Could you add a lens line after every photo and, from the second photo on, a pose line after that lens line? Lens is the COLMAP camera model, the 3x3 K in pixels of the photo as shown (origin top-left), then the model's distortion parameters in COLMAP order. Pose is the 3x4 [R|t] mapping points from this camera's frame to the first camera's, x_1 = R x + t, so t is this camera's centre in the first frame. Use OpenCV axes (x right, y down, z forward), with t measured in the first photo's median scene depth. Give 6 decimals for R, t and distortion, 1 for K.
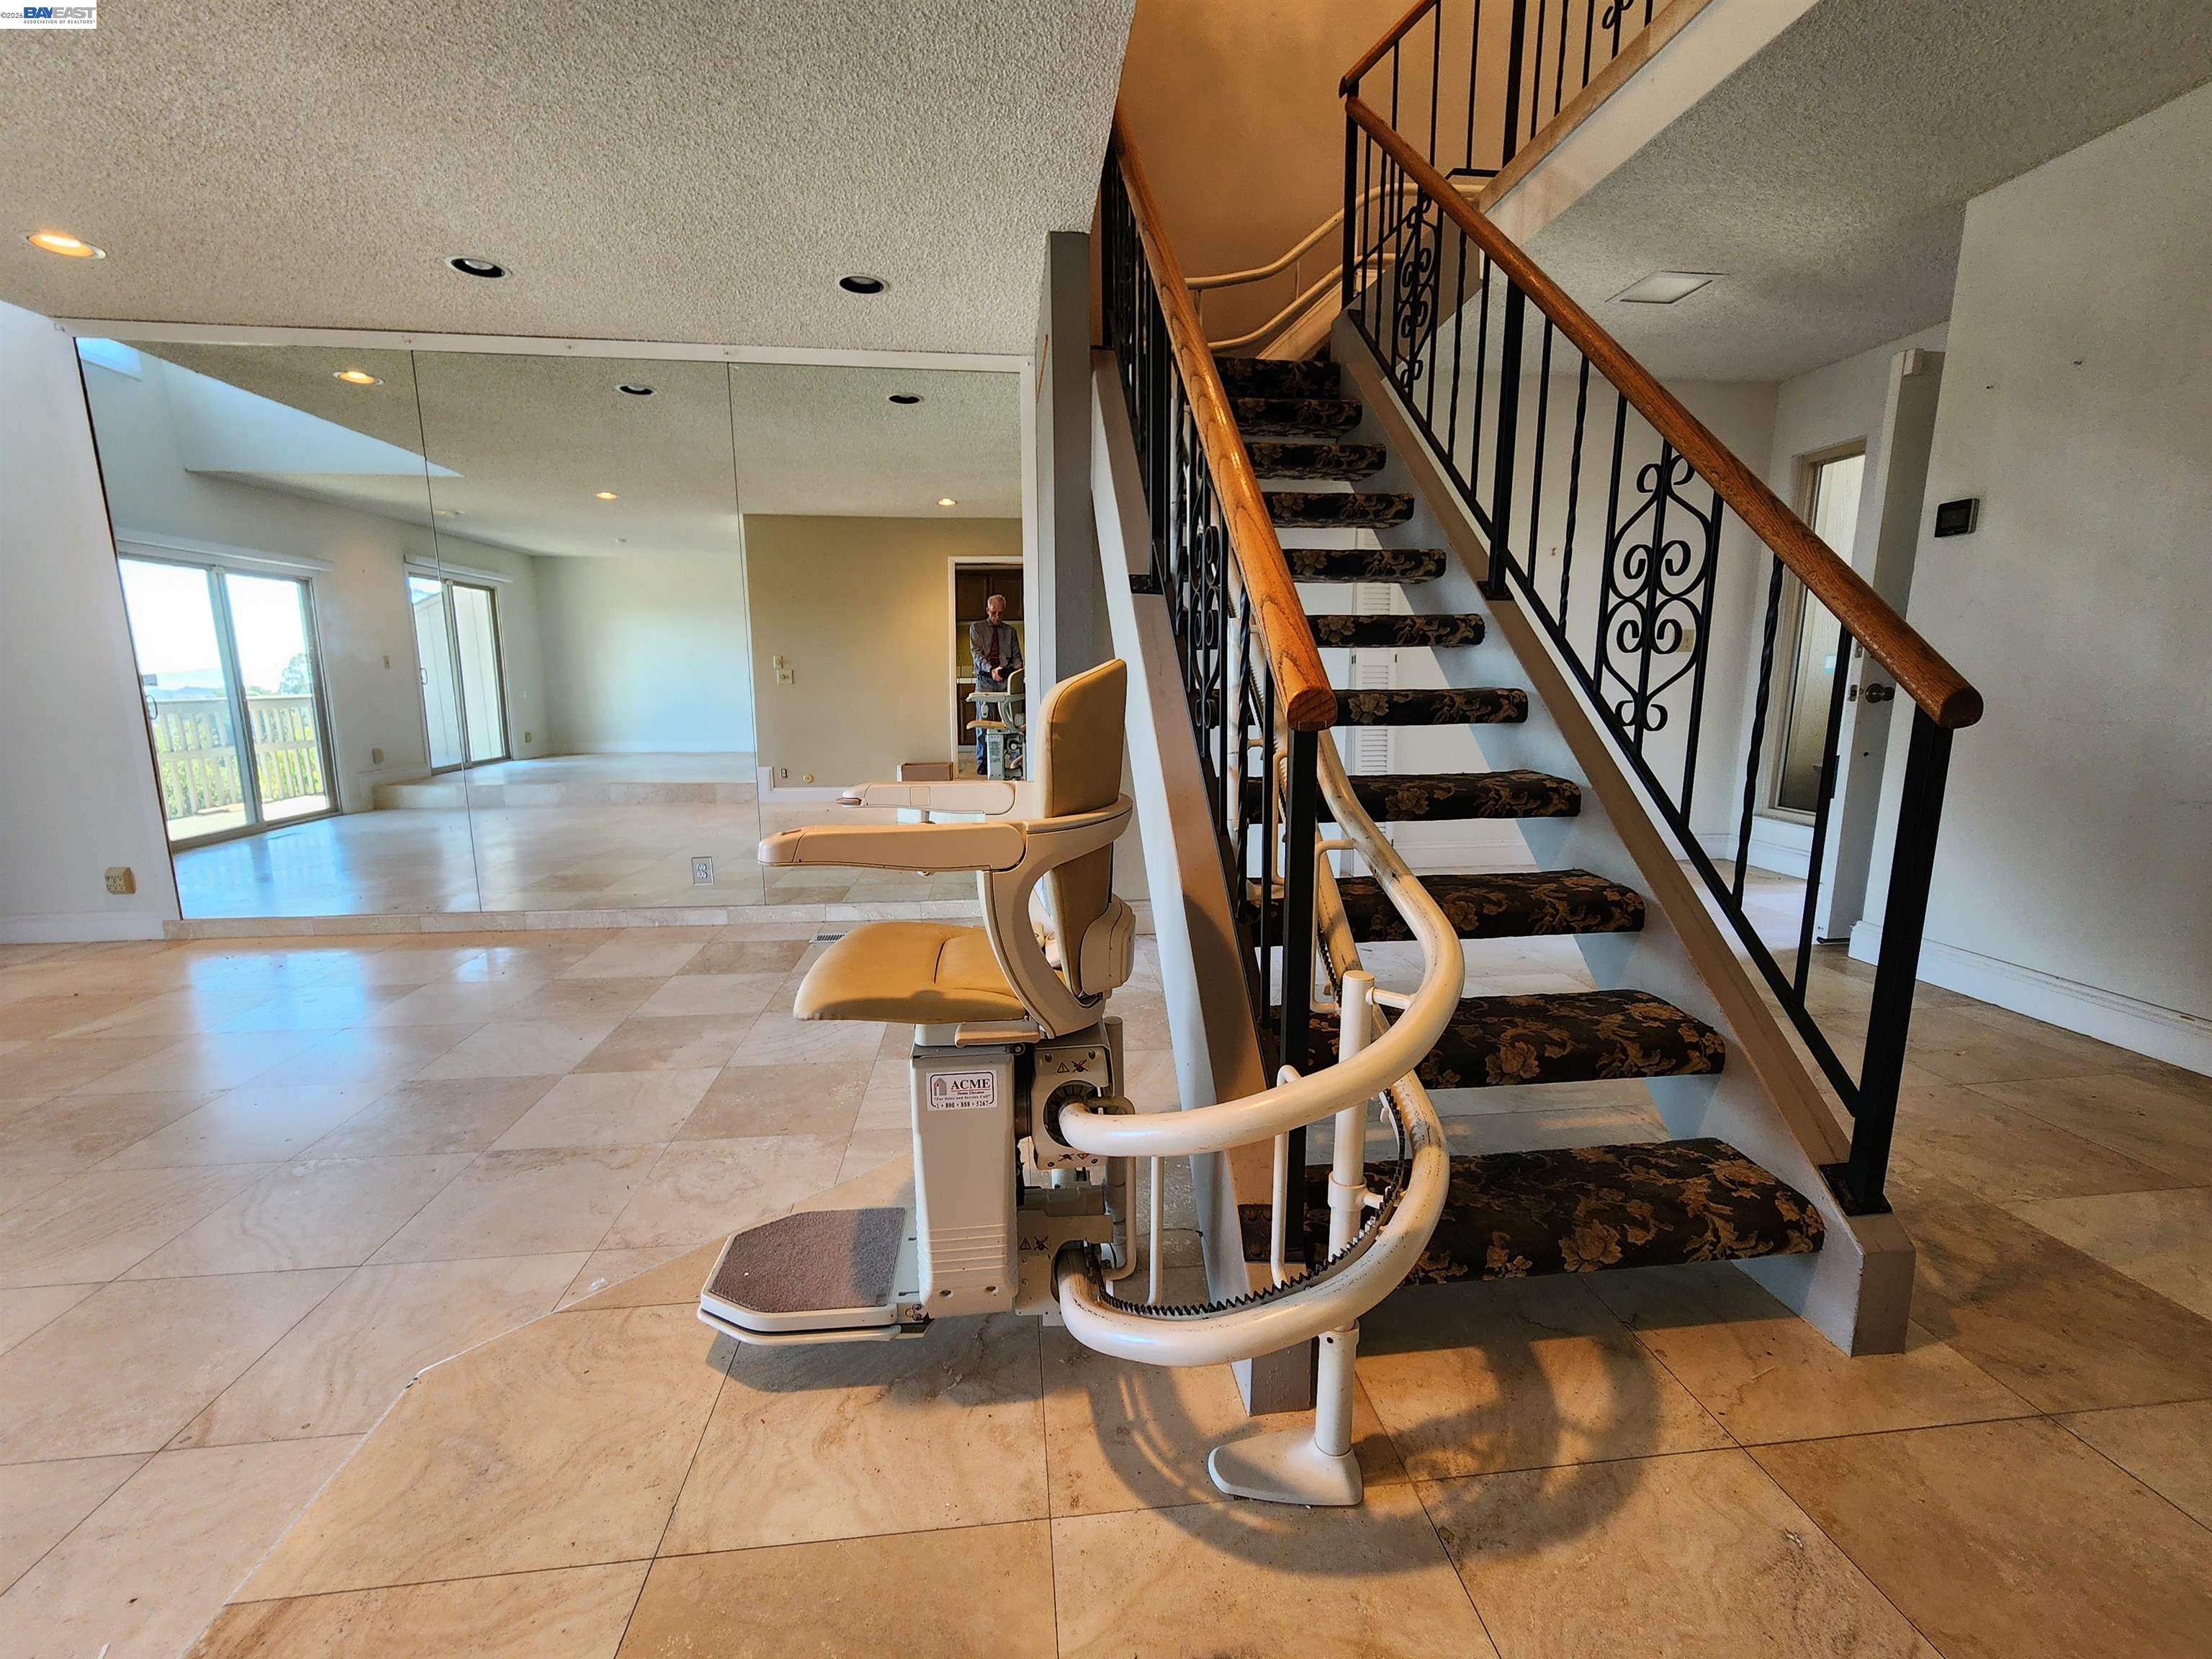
lens RADIAL K [[914.6, 0, 1104.2], [0, 914.6, 834.2], [0, 0, 1]] dist [-0.000004, 0.000462]
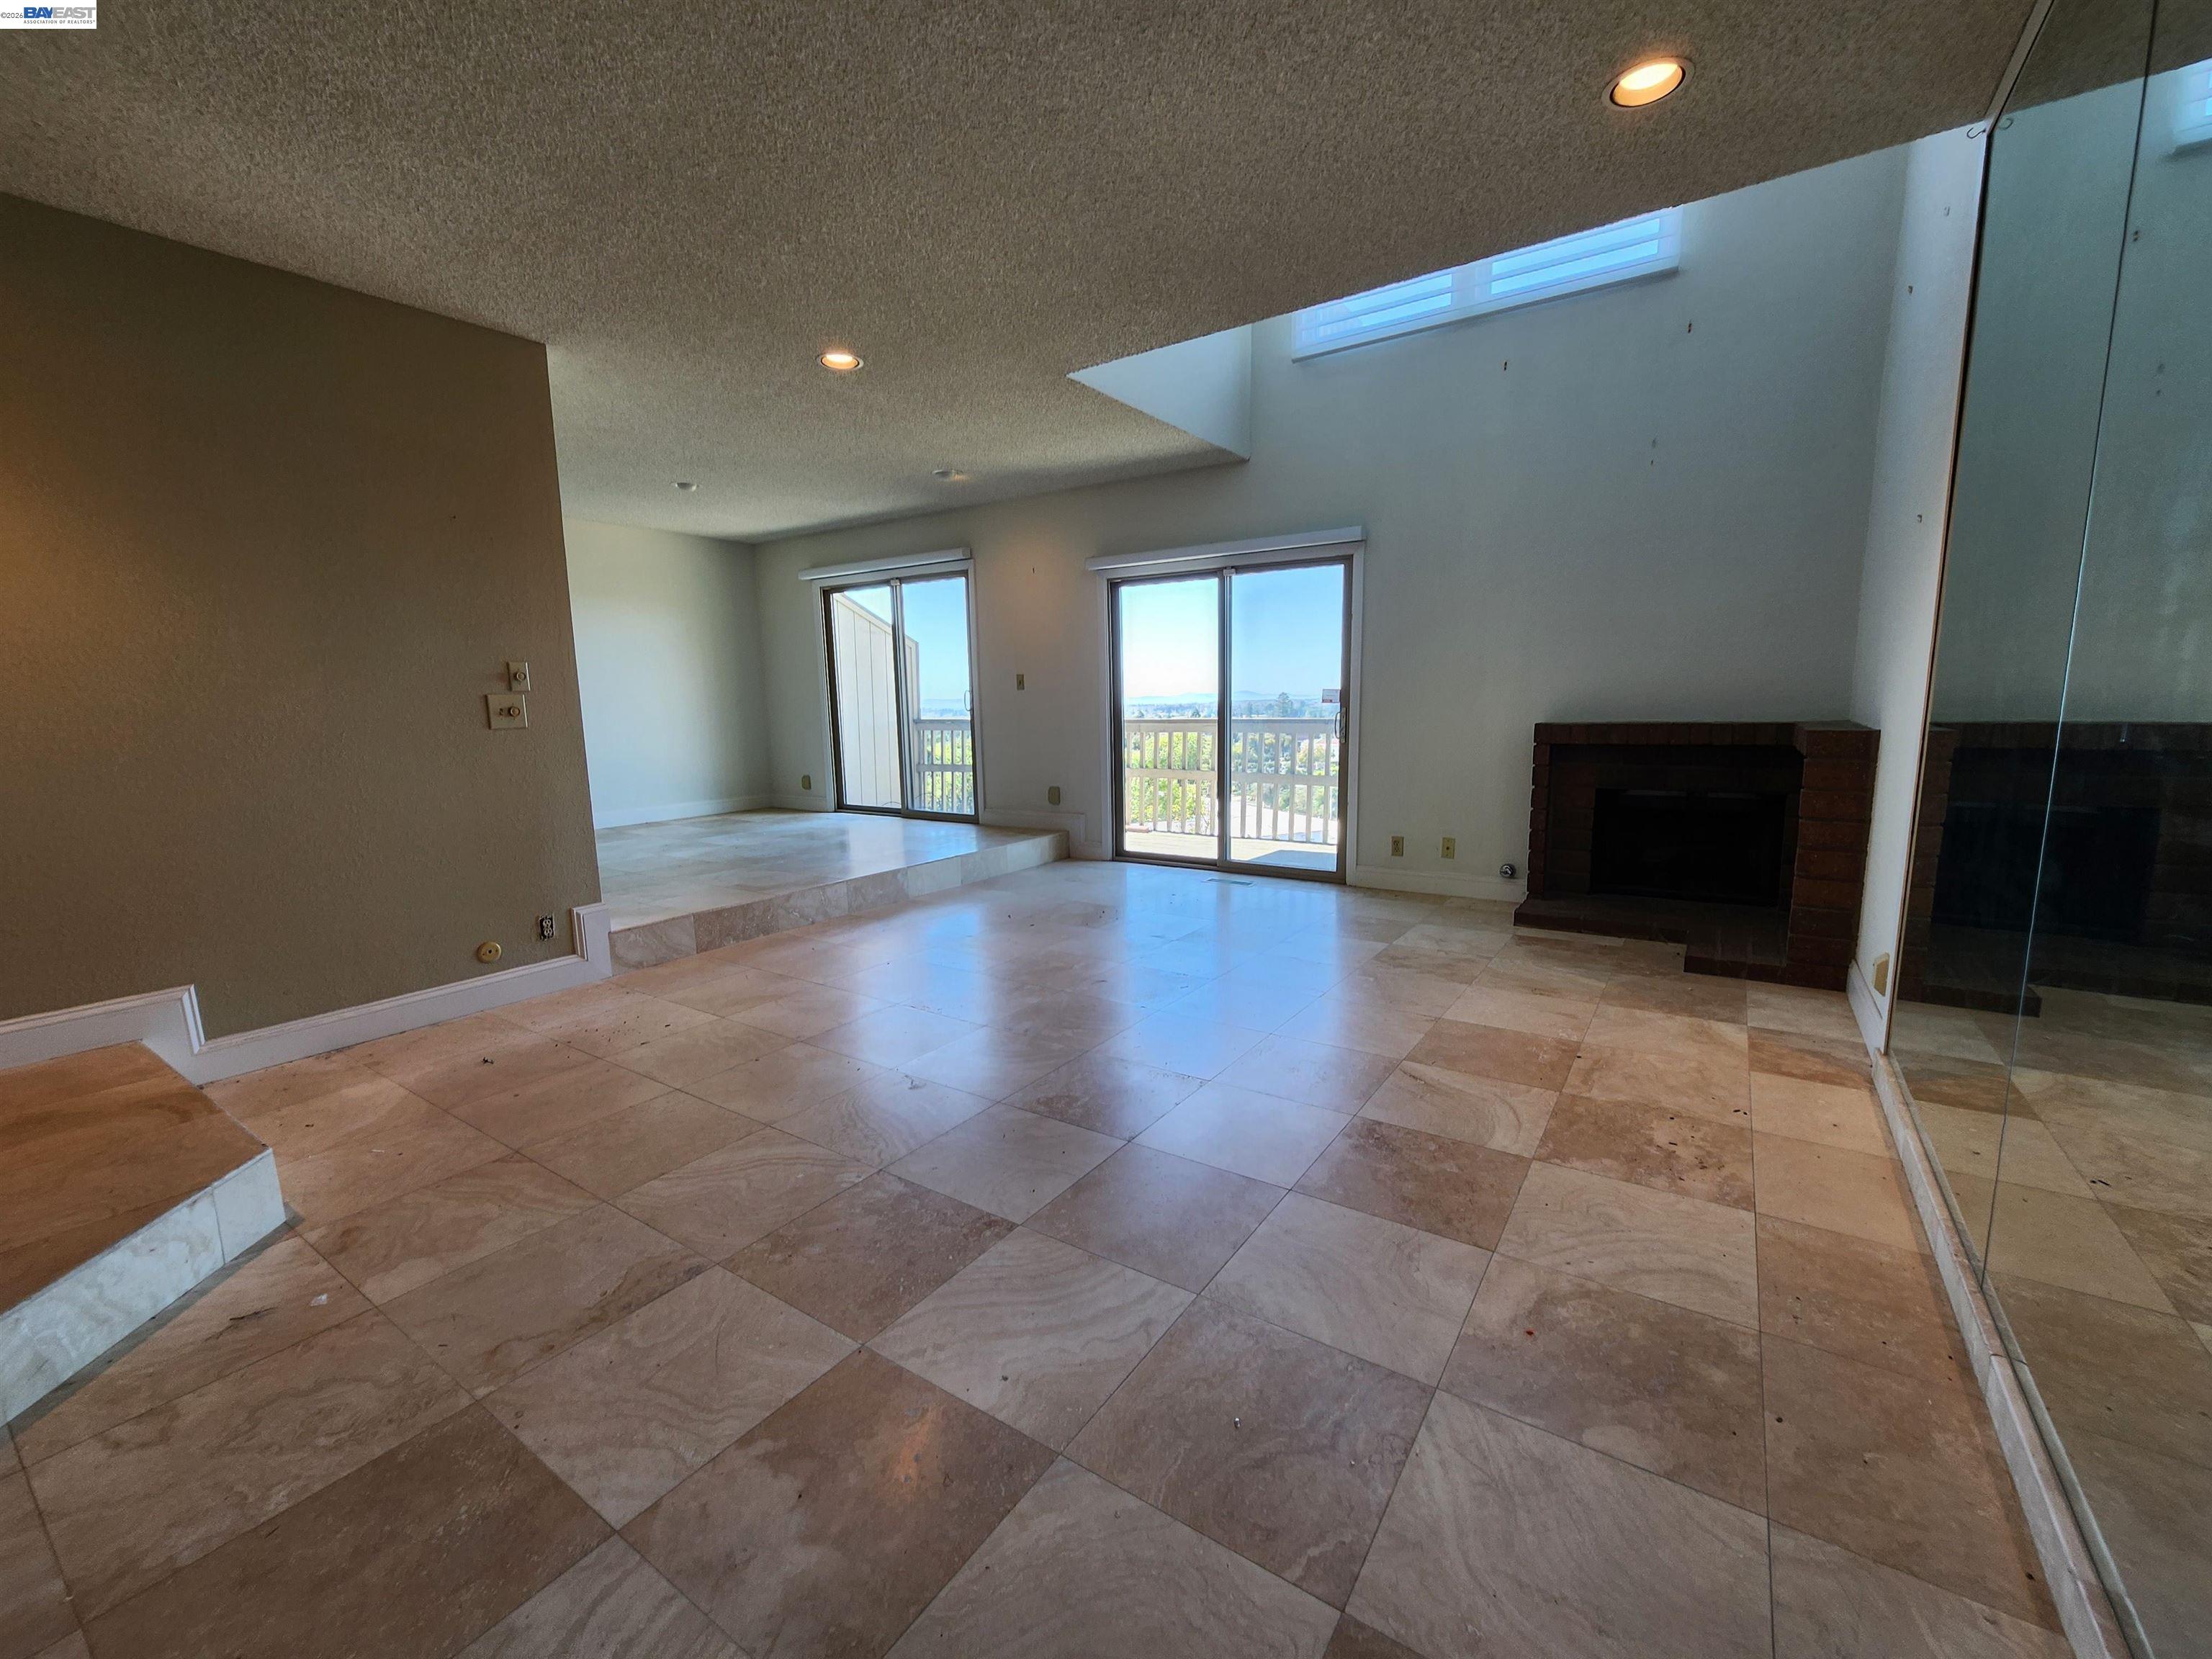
lens RADIAL K [[914.6, 0, 1104.2], [0, 914.6, 834.2], [0, 0, 1]] dist [-0.000004, 0.000462]
pose [[-0.650428, 0.126260, -0.749001, -0.288235], [-0.113349, 0.958912, 0.260077, -0.250959], [0.751063, 0.254060, -0.609391, 1.460263]]
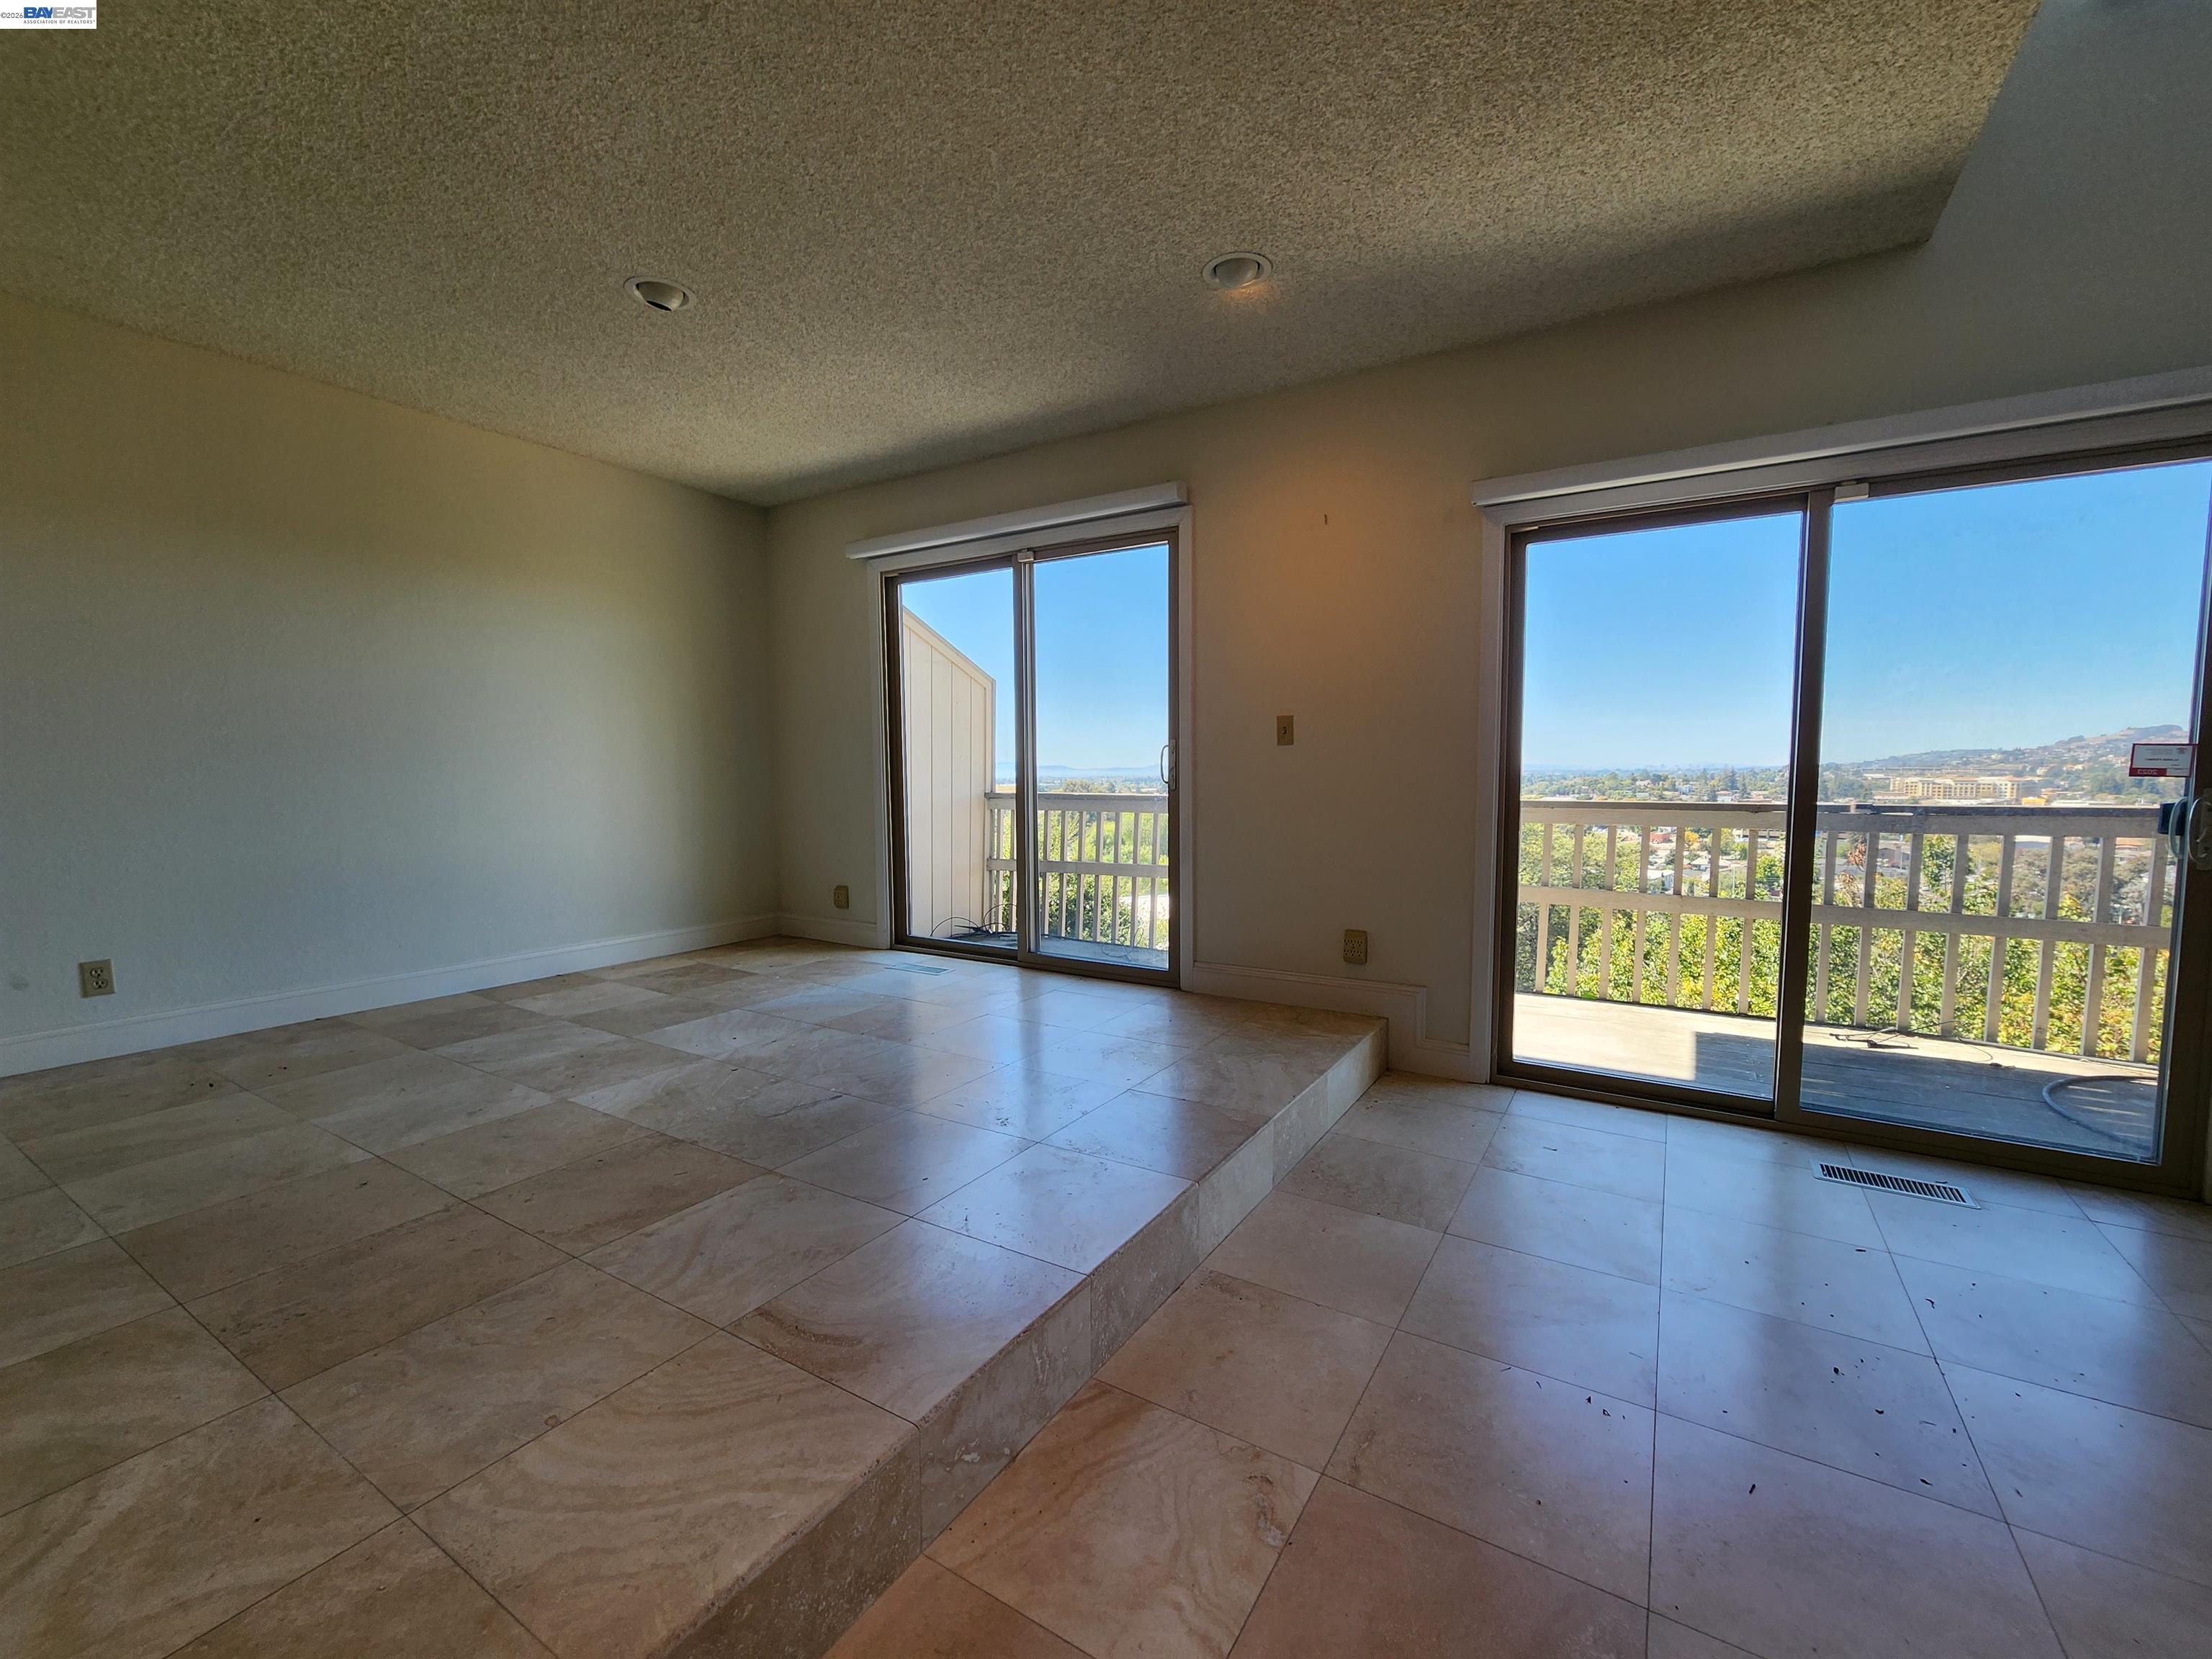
lens RADIAL K [[914.6, 0, 1104.2], [0, 914.6, 834.2], [0, 0, 1]] dist [-0.000004, 0.000462]
pose [[-0.622142, 0.060390, -0.780572, -0.871382], [-0.132067, 0.974637, 0.180667, -0.026904], [0.771685, 0.215488, -0.598387, 0.256592]]
